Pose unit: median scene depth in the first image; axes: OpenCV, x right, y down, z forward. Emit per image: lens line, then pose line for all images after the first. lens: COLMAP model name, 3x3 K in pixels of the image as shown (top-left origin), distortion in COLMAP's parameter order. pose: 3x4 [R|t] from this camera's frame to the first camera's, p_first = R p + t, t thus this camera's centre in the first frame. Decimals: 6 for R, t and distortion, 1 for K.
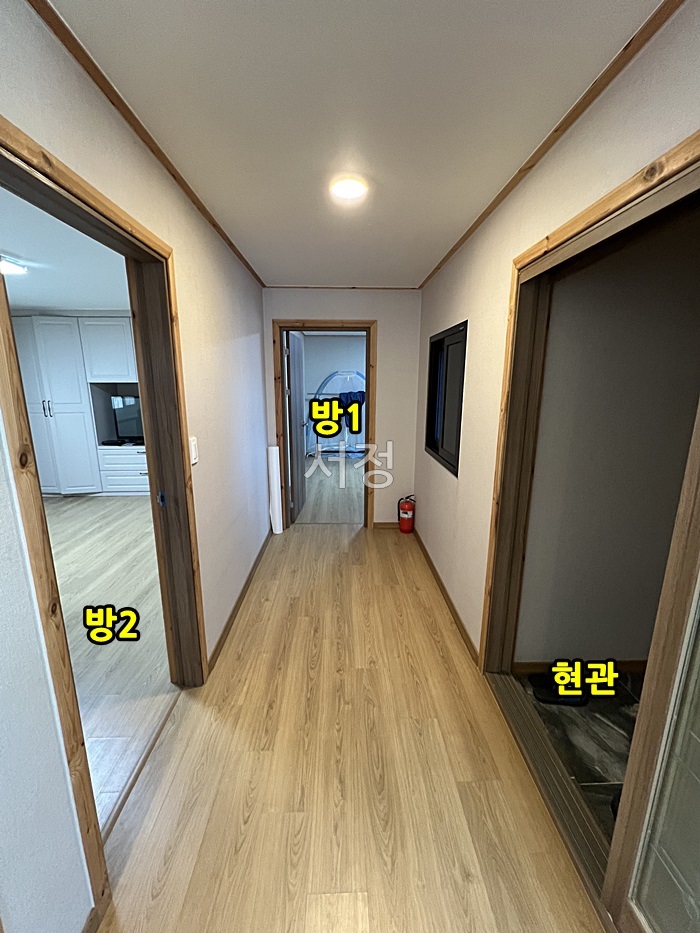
lens RADIAL K [[375.8, 0, 352.6], [0, 375.8, 465.1], [0, 0, 1]] dist [-0.000877, -0.000098]
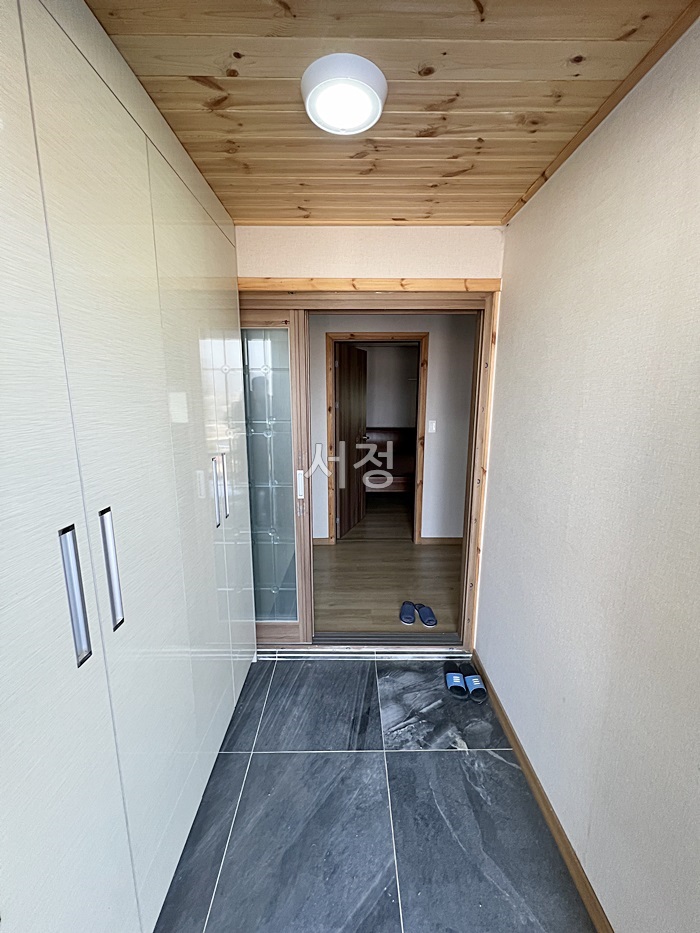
lens RADIAL K [[375.8, 0, 350.5], [0, 375.8, 463.0], [0, 0, 1]] dist [-0.000877, -0.000098]
pose [[-0.032716, 0.180065, -0.983110, 1.747274], [-0.214263, 0.959505, 0.182872, -0.131883], [0.976228, 0.216627, 0.007190, 0.663618]]
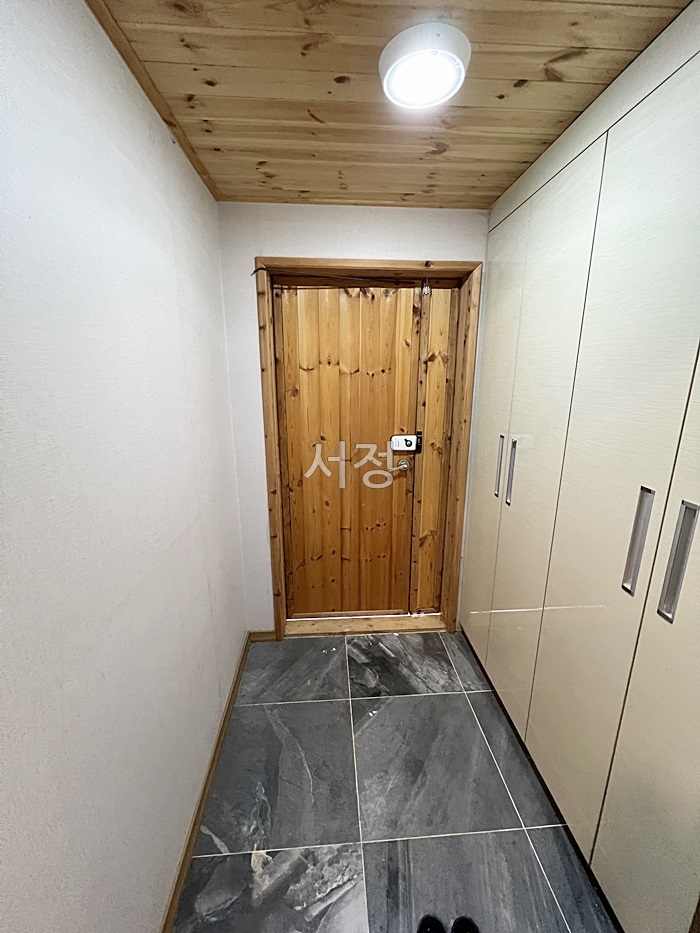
lens RADIAL K [[375.8, 0, 352.1], [0, 375.8, 465.7], [0, 0, 1]] dist [-0.000877, -0.000098]
pose [[-0.028178, -0.245918, 0.968881, 0.327593], [0.210532, 0.946064, 0.246249, -0.171940], [-0.977181, 0.210919, 0.025115, 0.759351]]
